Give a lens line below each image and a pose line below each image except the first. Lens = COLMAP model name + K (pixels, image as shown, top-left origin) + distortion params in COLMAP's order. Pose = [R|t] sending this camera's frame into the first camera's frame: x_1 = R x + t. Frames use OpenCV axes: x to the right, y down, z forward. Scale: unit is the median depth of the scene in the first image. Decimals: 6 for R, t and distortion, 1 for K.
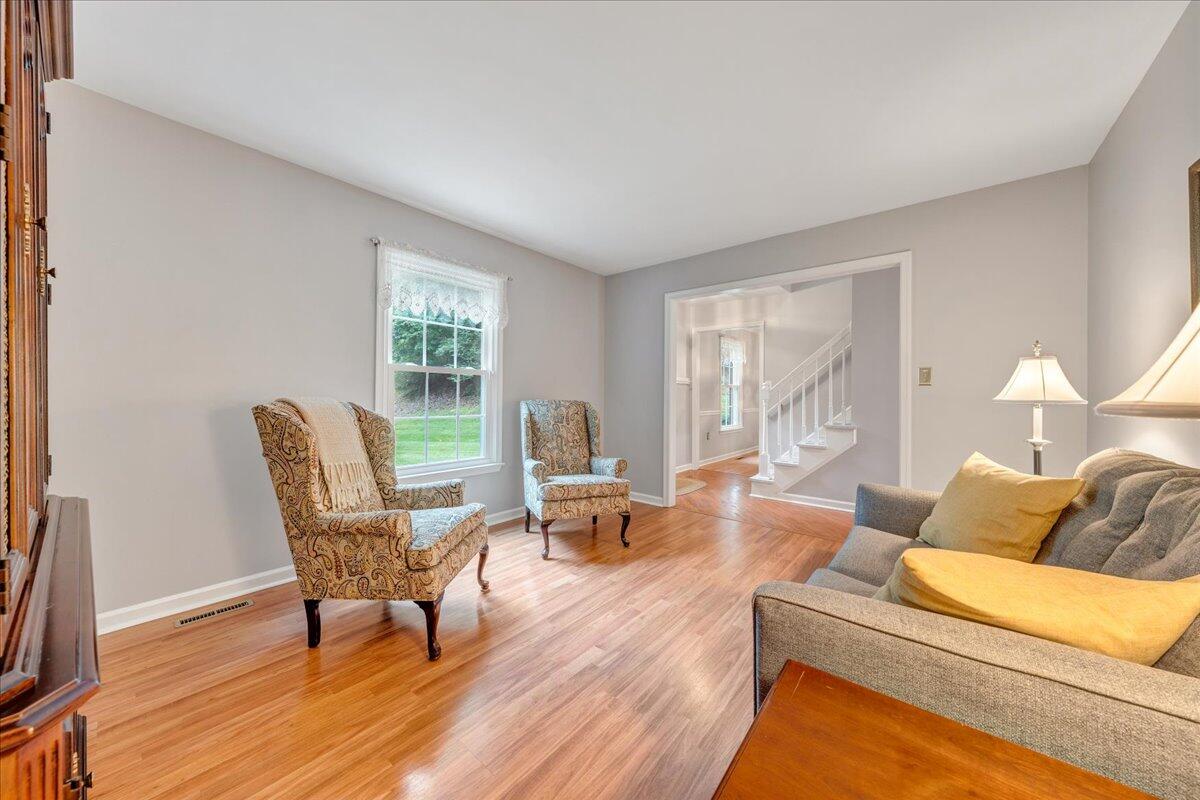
lens RADIAL K [[413.9, 0, 602.2], [0, 413.9, 400.4], [0, 0, 1]] dist [0.002858, 0.000316]
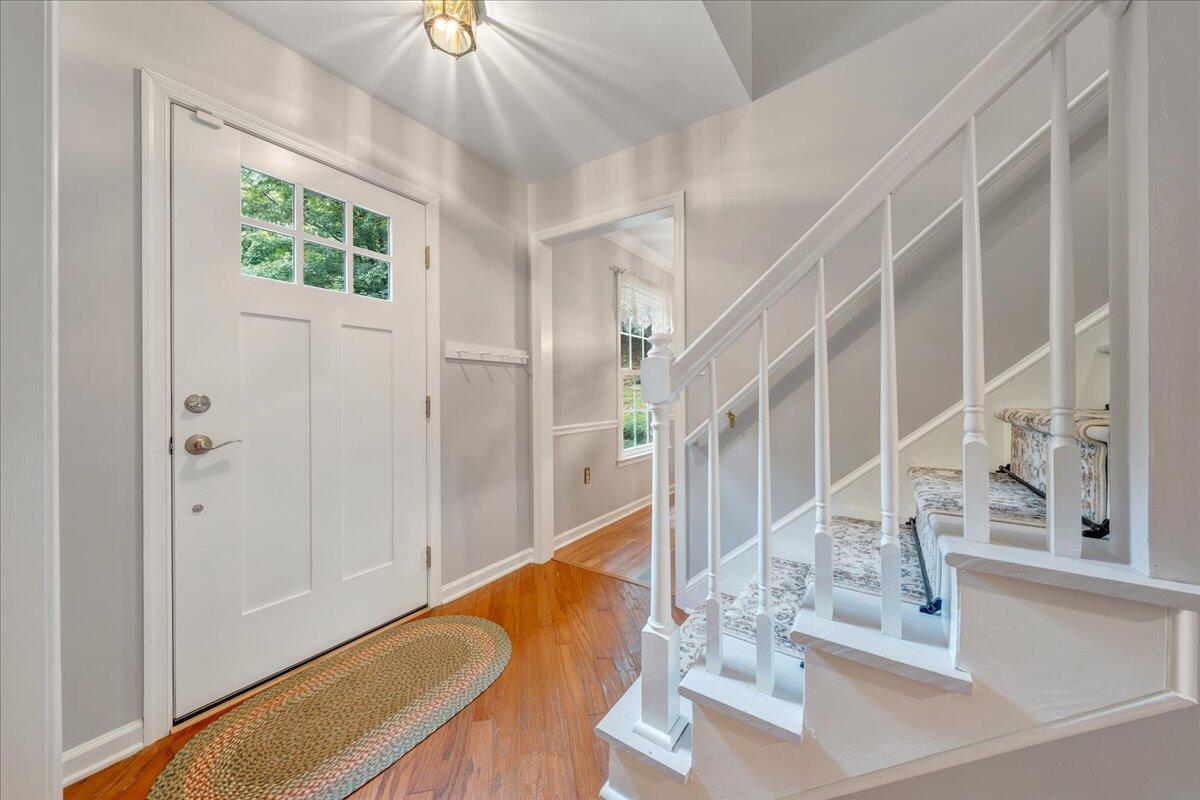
lens RADIAL K [[413.9, 0, 596.4], [0, 413.9, 404.4], [0, 0, 1]] dist [0.002858, 0.000316]
pose [[0.997718, -0.015880, 0.065621, 0.255674], [0.014800, 0.999748, 0.016907, -0.003519], [-0.065873, -0.015897, 0.997701, 0.564796]]
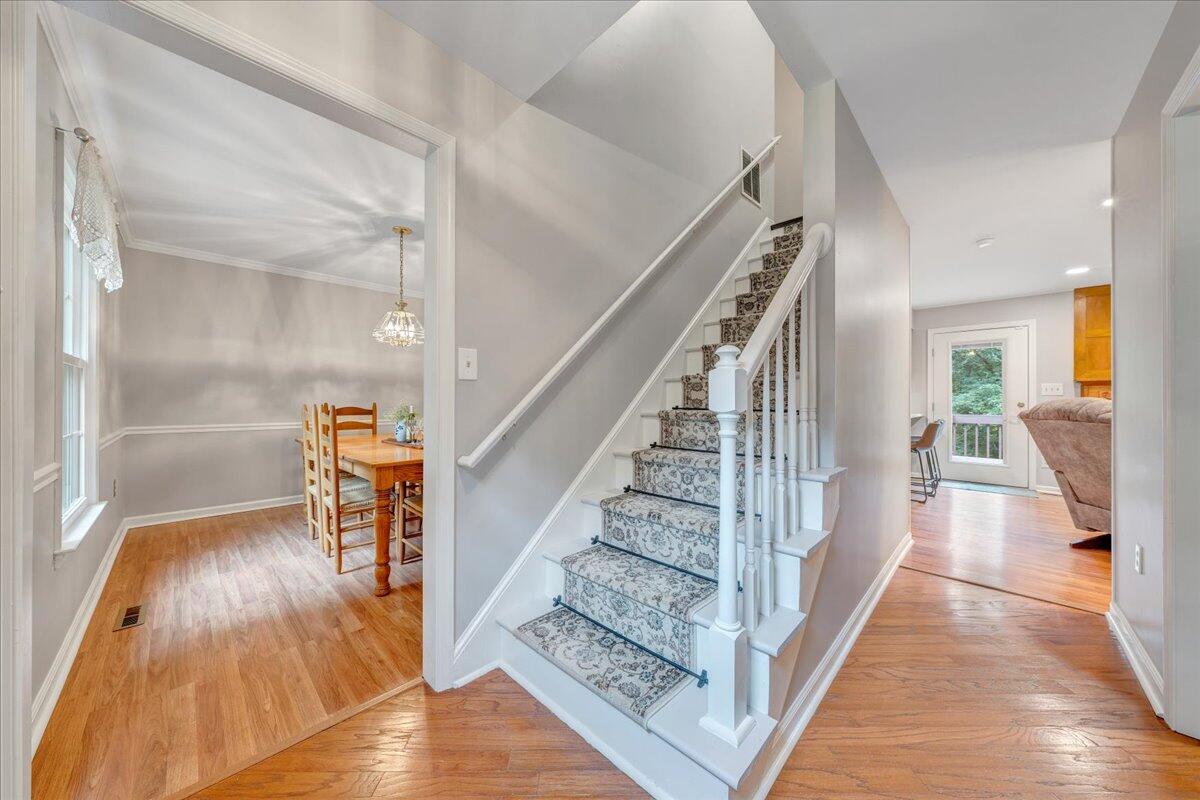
lens RADIAL K [[413.9, 0, 592.3], [0, 413.9, 397.0], [0, 0, 1]] dist [0.002858, 0.000316]
pose [[0.111163, 0.009195, 0.993760, 0.104676], [0.009508, 0.999902, -0.010316, -0.003085], [-0.993757, 0.010596, 0.111065, 0.779262]]
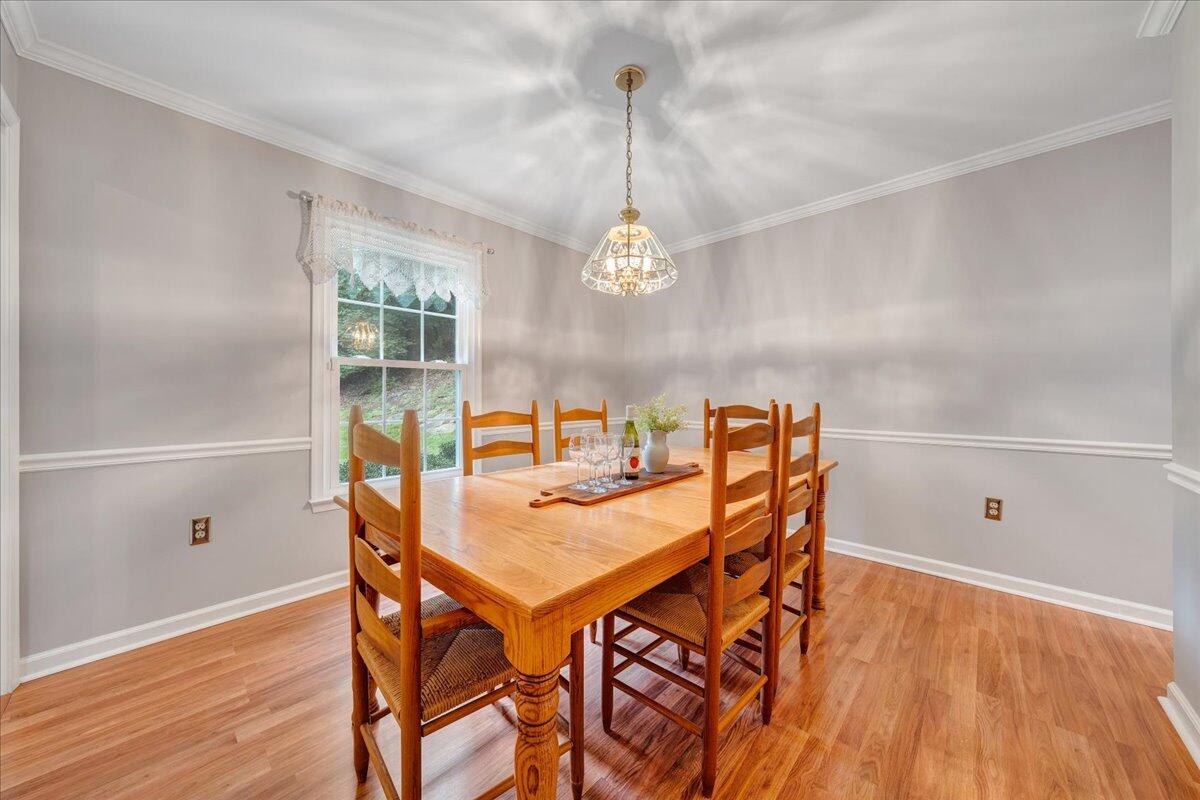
lens RADIAL K [[413.9, 0, 596.8], [0, 413.9, 401.8], [0, 0, 1]] dist [0.002858, 0.000316]
pose [[0.997133, 0.000944, -0.075666, 0.596027], [-0.000127, 0.999942, 0.010810, -0.007075], [0.075671, -0.010769, 0.997075, 0.792785]]
